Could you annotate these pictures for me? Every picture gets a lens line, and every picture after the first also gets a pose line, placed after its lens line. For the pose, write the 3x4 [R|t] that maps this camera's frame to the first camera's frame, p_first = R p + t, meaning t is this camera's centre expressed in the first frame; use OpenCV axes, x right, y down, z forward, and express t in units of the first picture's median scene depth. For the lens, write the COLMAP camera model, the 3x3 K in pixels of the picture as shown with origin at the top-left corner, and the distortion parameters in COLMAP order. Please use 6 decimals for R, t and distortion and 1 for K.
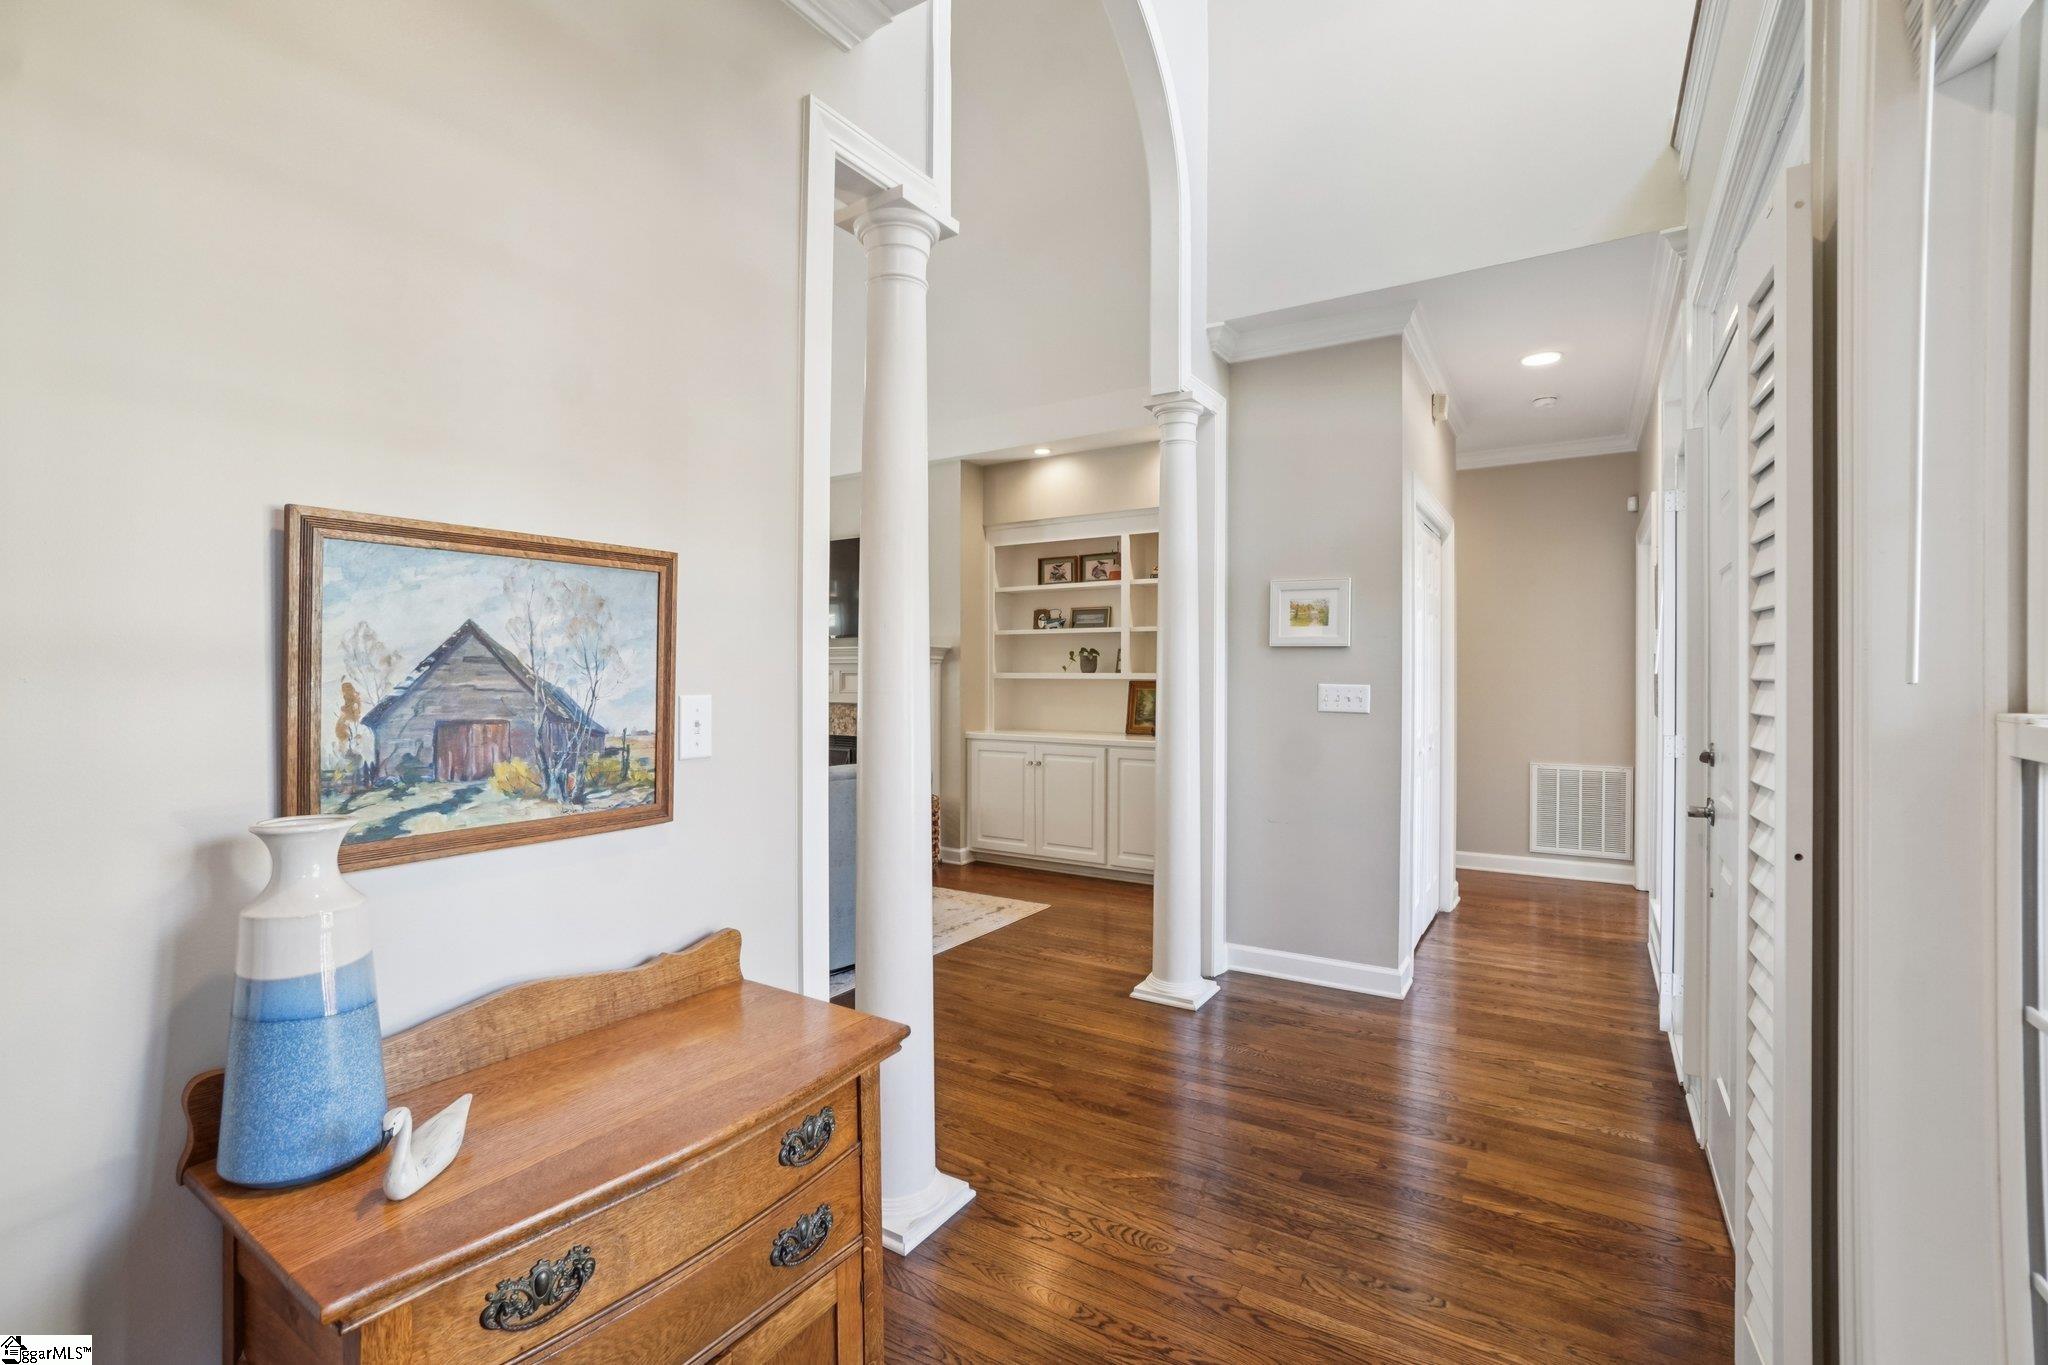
lens RADIAL K [[886.8, 0, 1020.0], [0, 886.8, 684.8], [0, 0, 1]] dist [-0.030498, 0.000474]
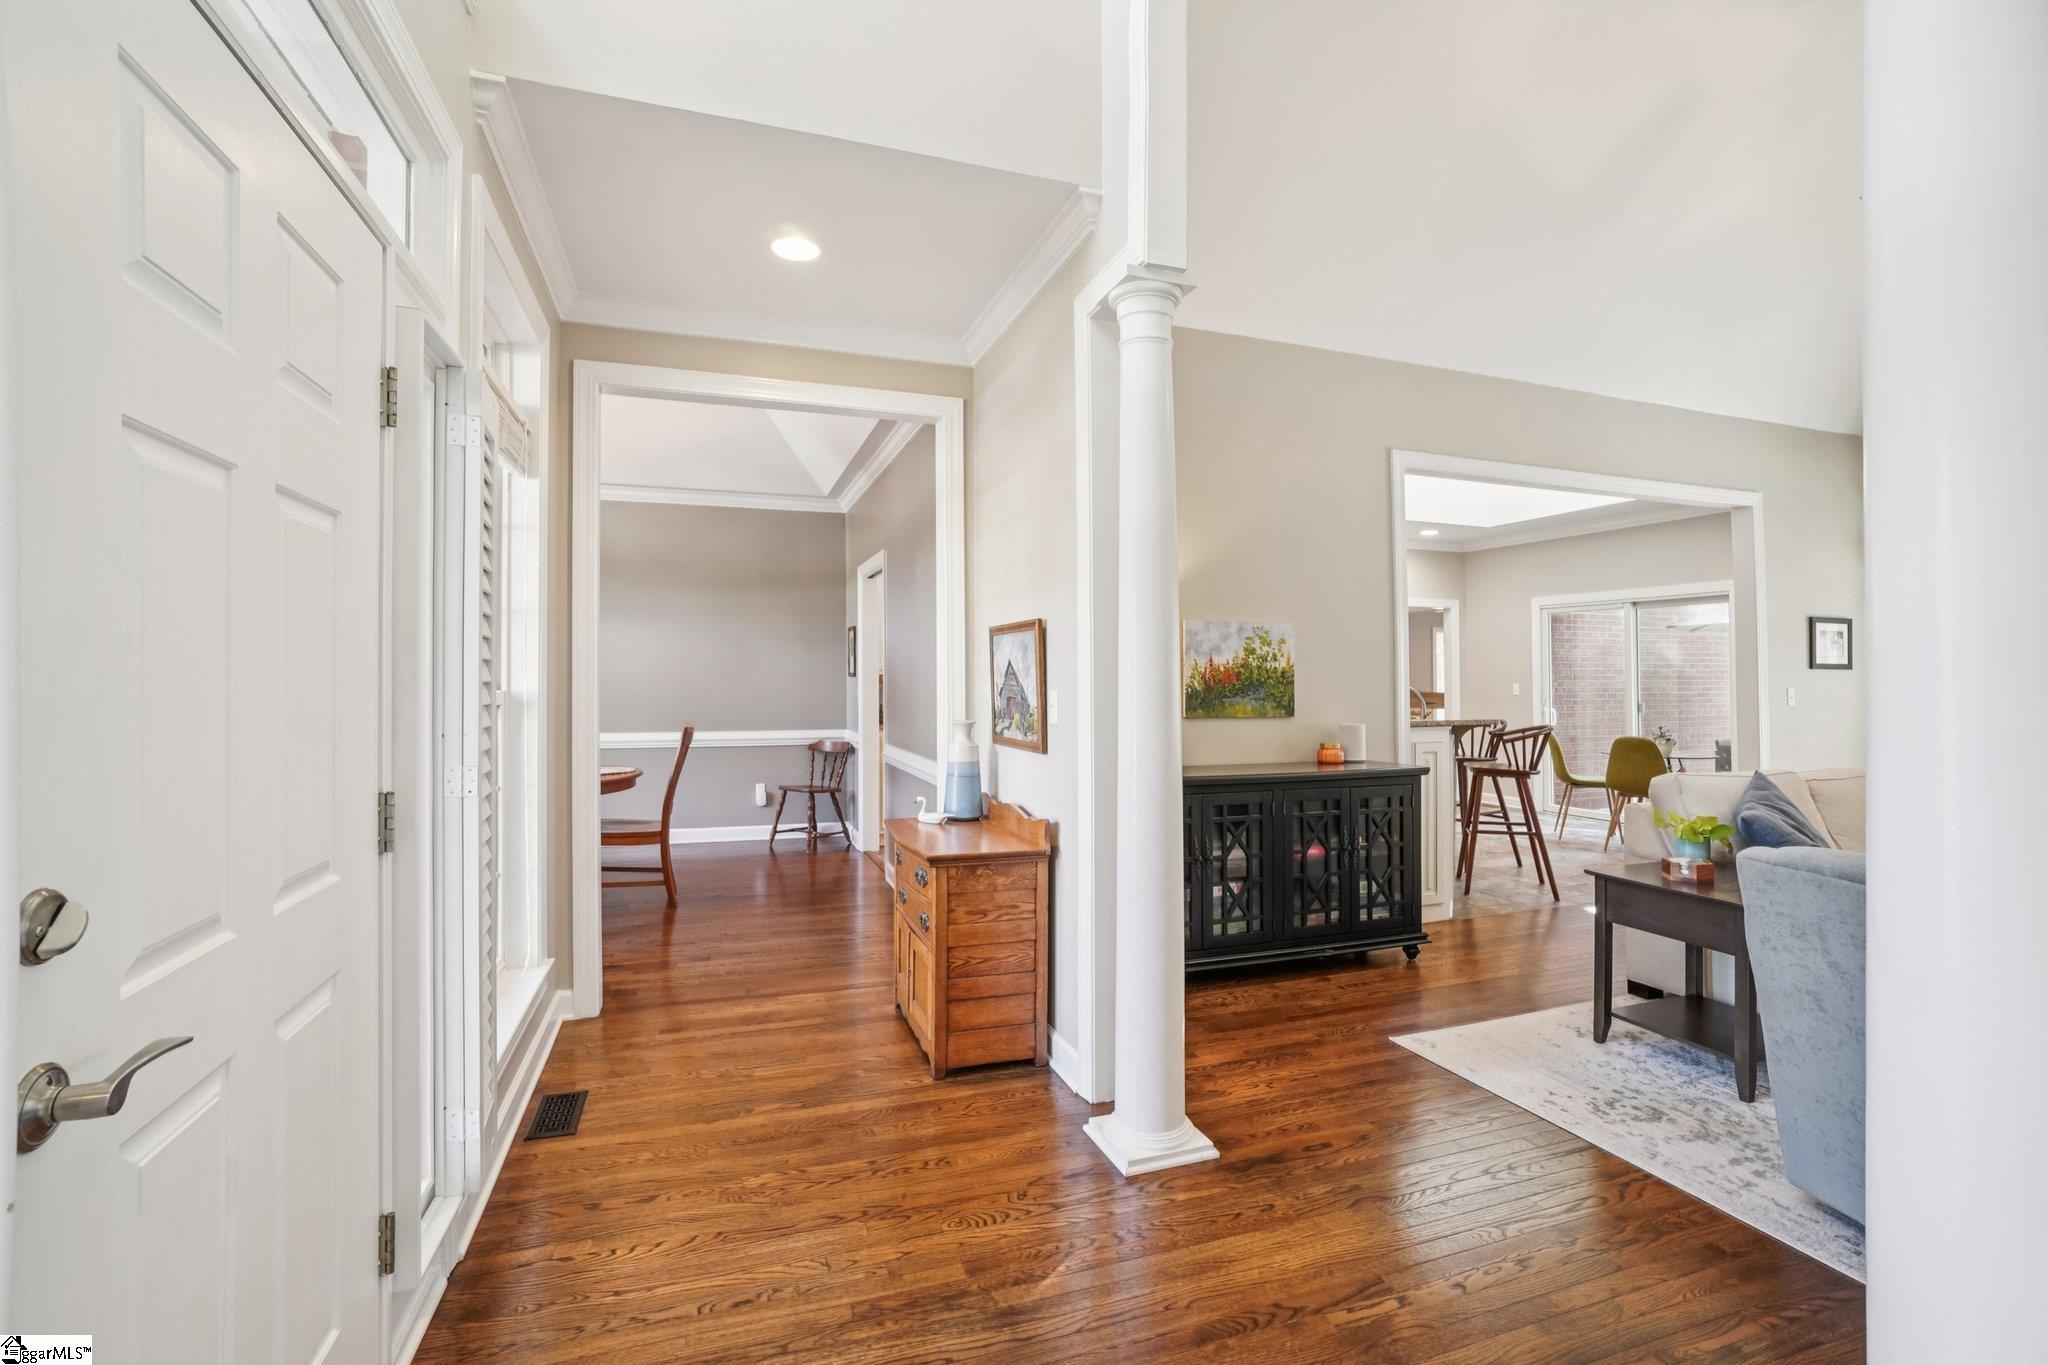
lens RADIAL K [[886.8, 0, 1016.2], [0, 886.8, 673.2], [0, 0, 1]] dist [-0.030498, 0.000474]
pose [[-0.620529, -0.003003, -0.784178, 1.013050], [0.004079, 0.999967, -0.007057, -0.010167], [0.784173, -0.007577, -0.620496, 1.846193]]
